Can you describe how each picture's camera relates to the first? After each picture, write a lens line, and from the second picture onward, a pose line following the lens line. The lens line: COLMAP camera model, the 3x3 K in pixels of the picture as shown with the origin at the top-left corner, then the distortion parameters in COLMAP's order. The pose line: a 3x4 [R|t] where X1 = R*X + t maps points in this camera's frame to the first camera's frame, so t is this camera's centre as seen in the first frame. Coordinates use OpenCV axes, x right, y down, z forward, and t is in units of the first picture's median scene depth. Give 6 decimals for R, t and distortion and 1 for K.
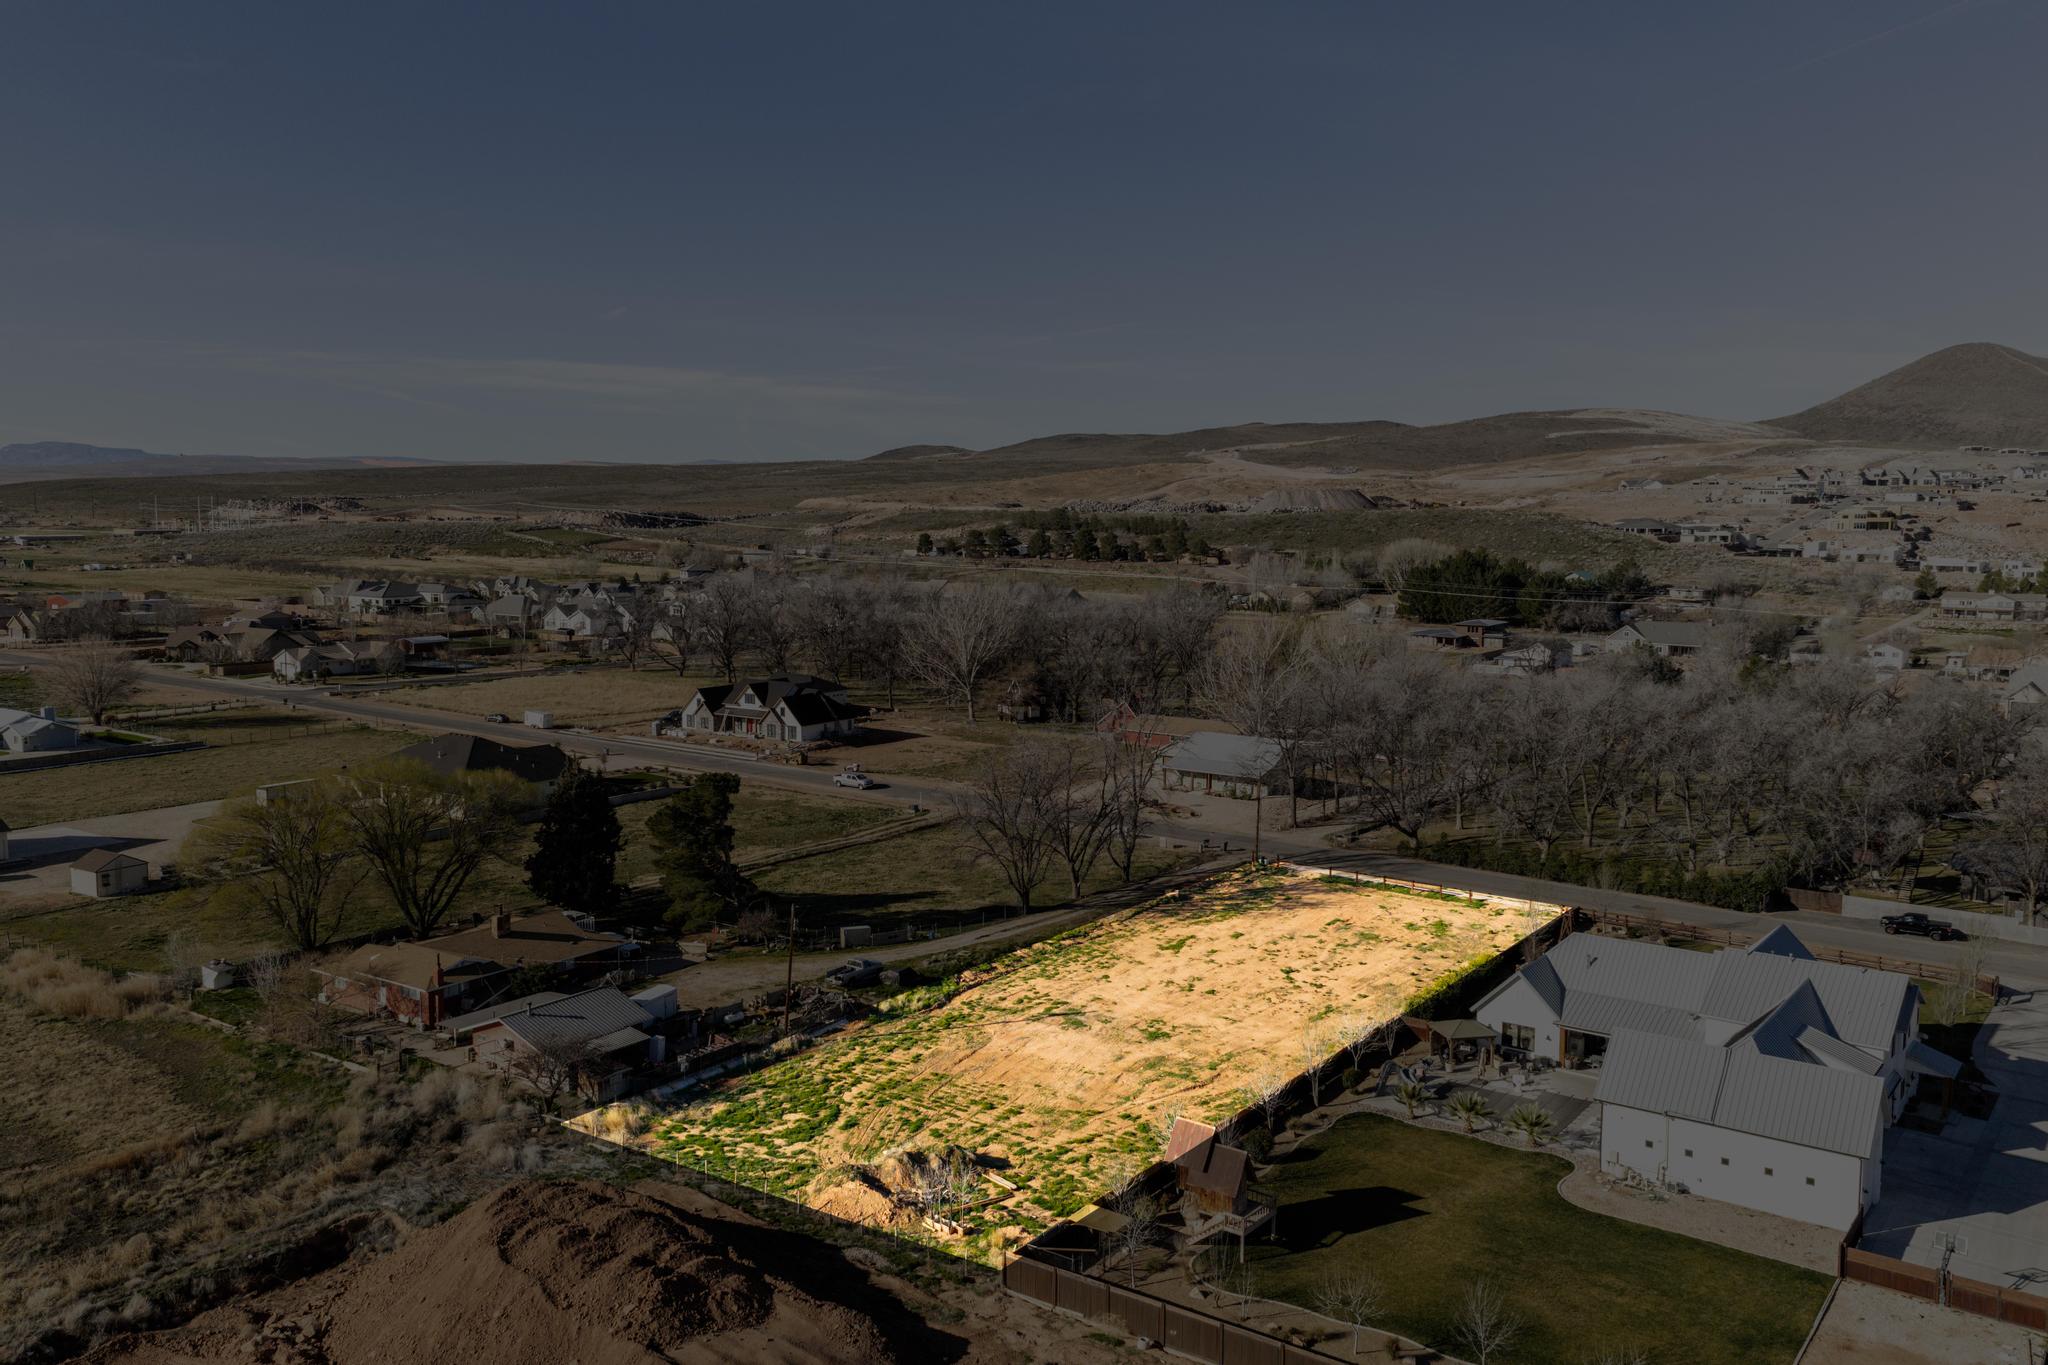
lens RADIAL K [[1692.8, 0, 1028.0], [0, 1692.8, 685.5], [0, 0, 1]] dist [0.090945, -0.017957]
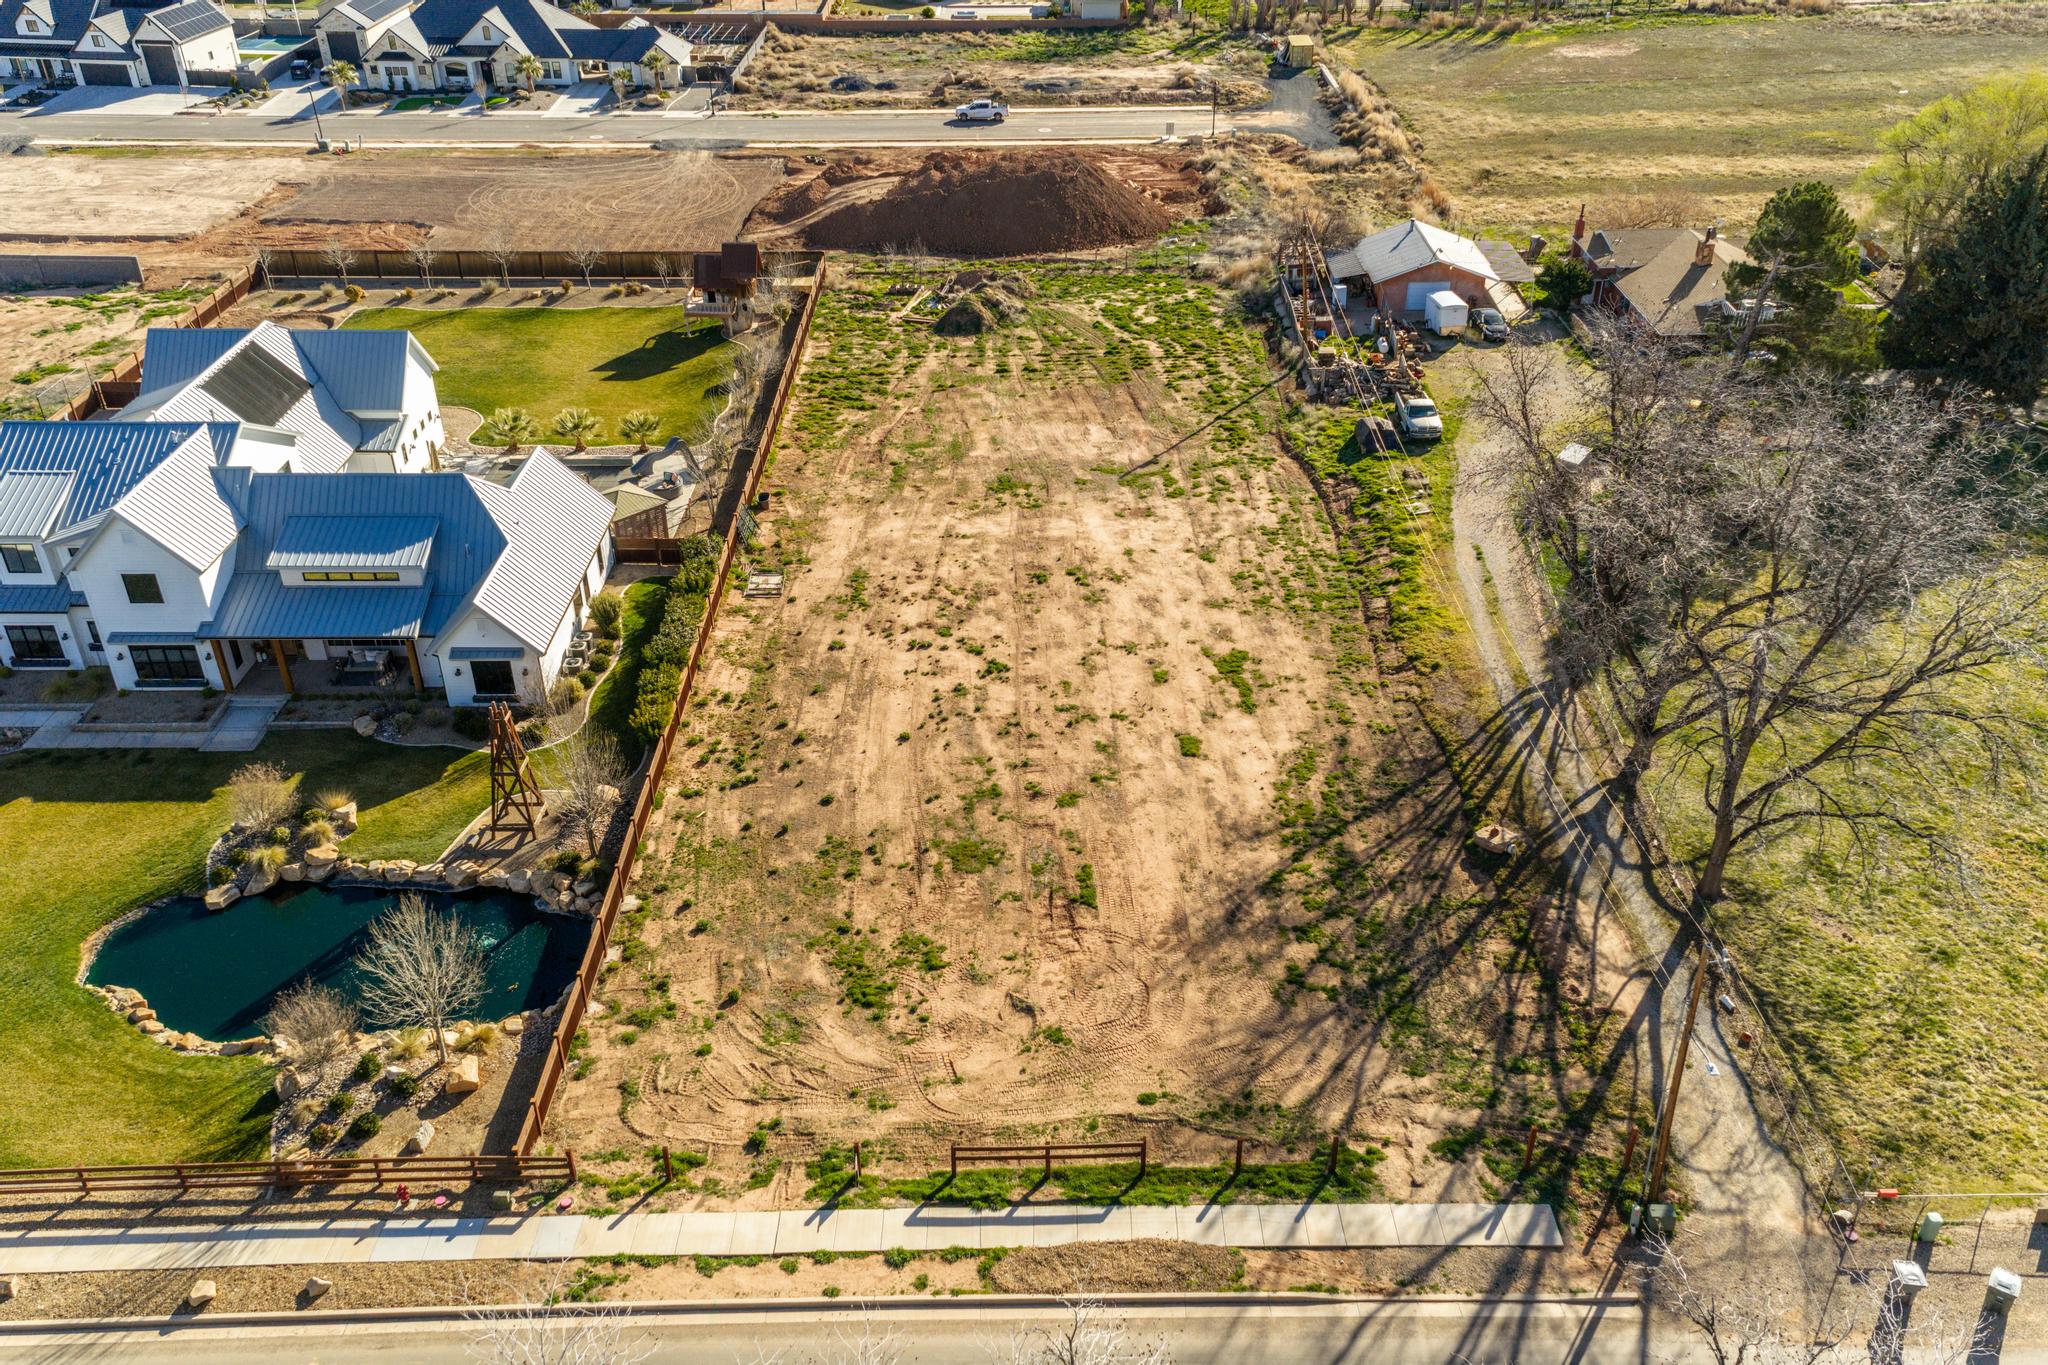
lens RADIAL K [[1692.8, 0, 1029.8], [0, 1692.8, 680.7], [0, 0, 1]] dist [0.090945, -0.017957]
pose [[-0.815689, 0.296207, -0.496903, 0.476876], [-0.065847, 0.805841, 0.588459, -0.180675], [0.574731, 0.512720, -0.637811, 1.536598]]
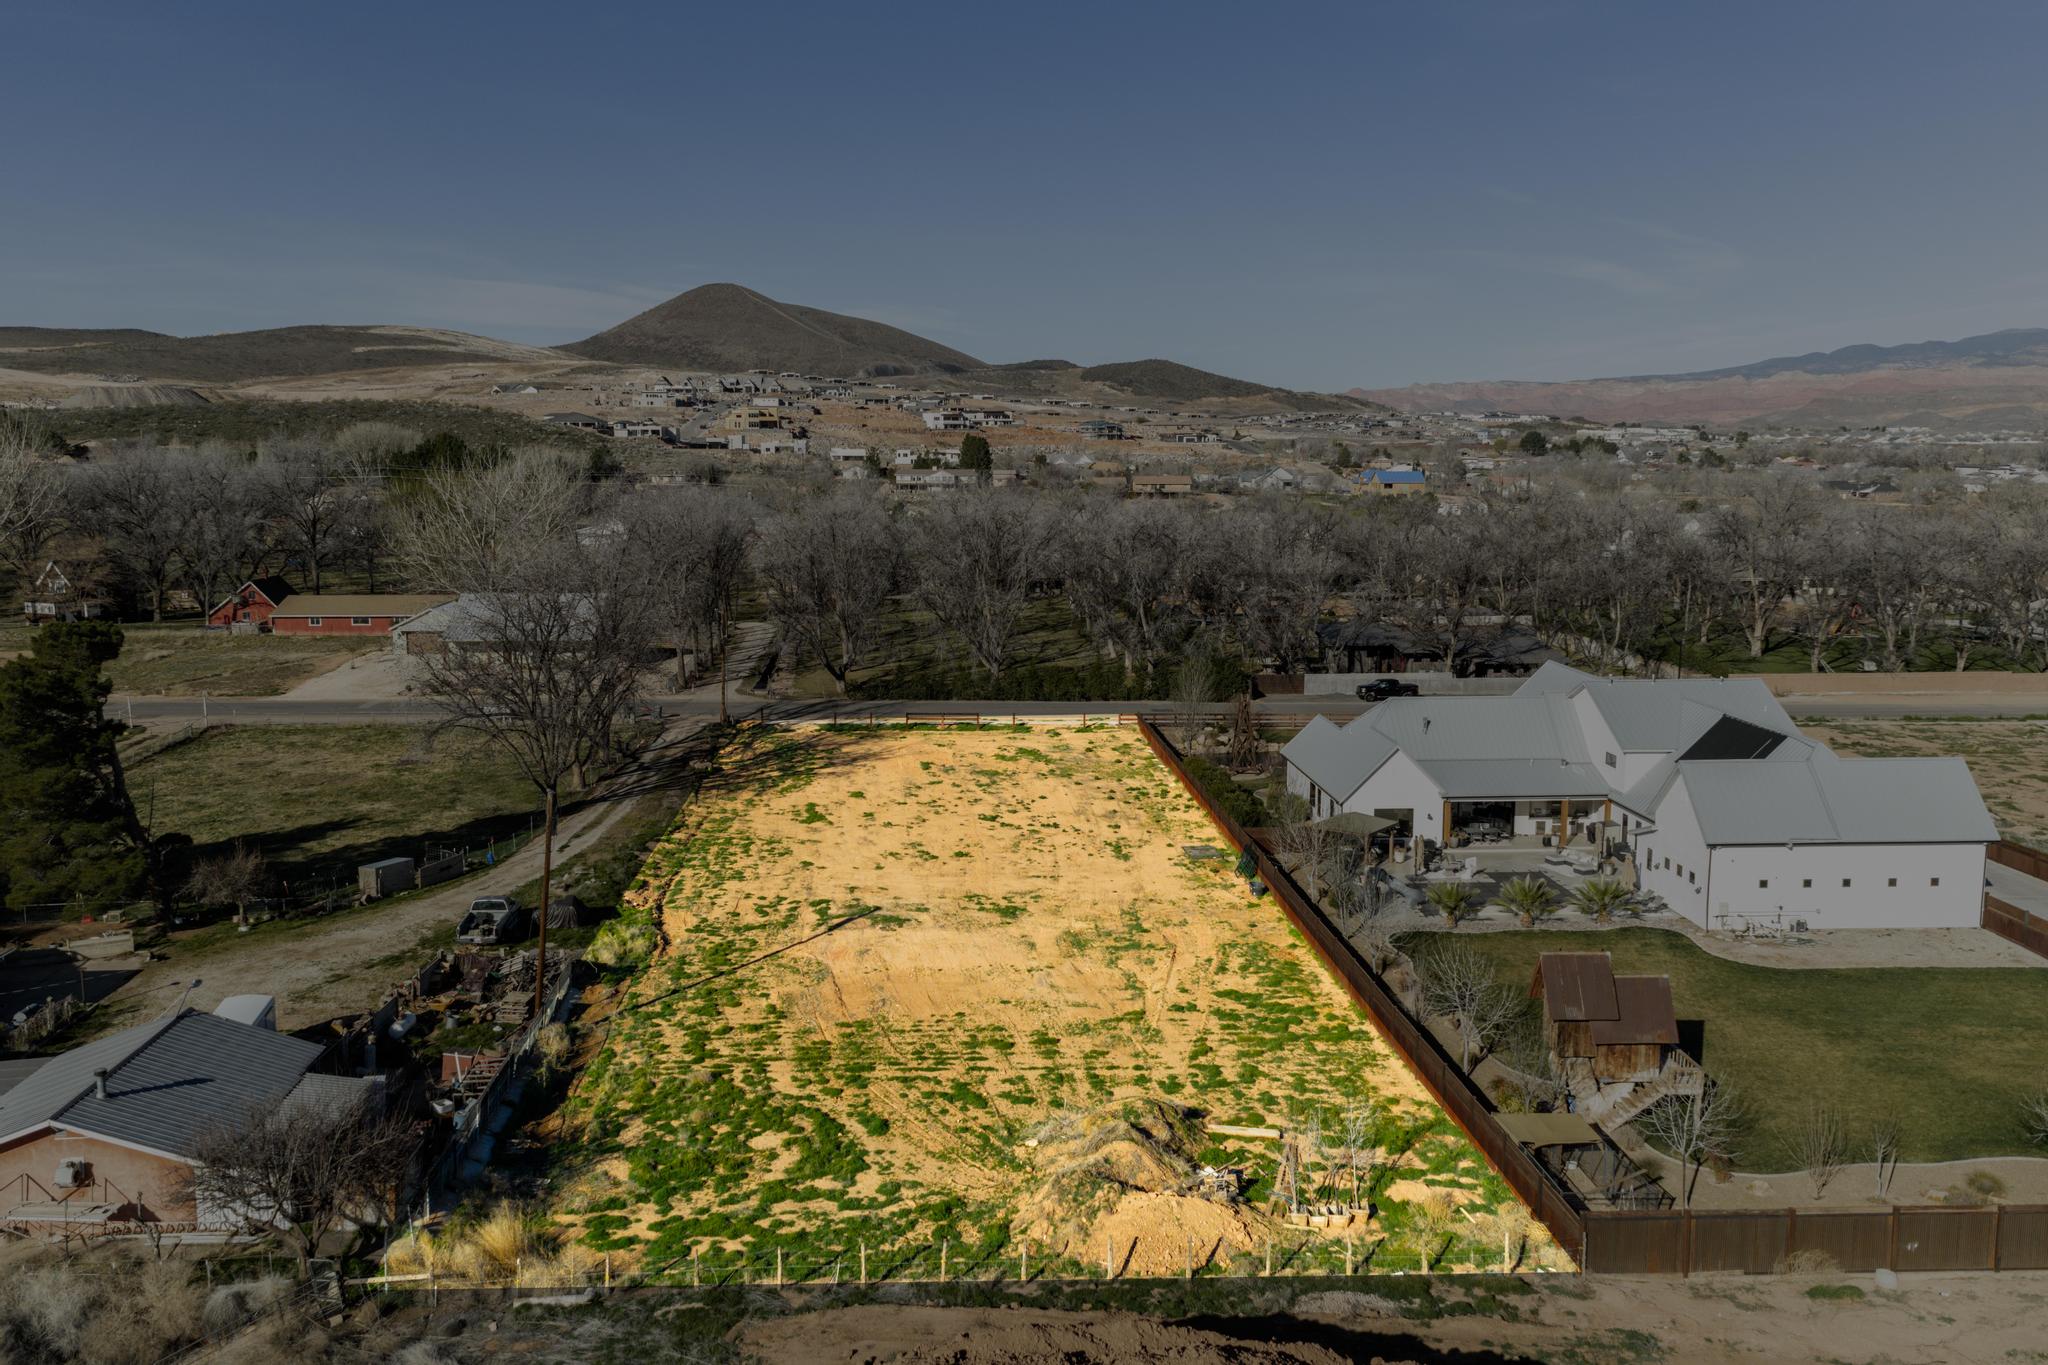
lens RADIAL K [[1692.8, 0, 1027.5], [0, 1692.8, 681.0], [0, 0, 1]] dist [0.090945, -0.017957]
pose [[0.770480, -0.099737, 0.629613, -0.344406], [0.077682, 0.995014, 0.062558, 0.067750], [-0.632713, 0.000710, 0.774386, 0.450215]]
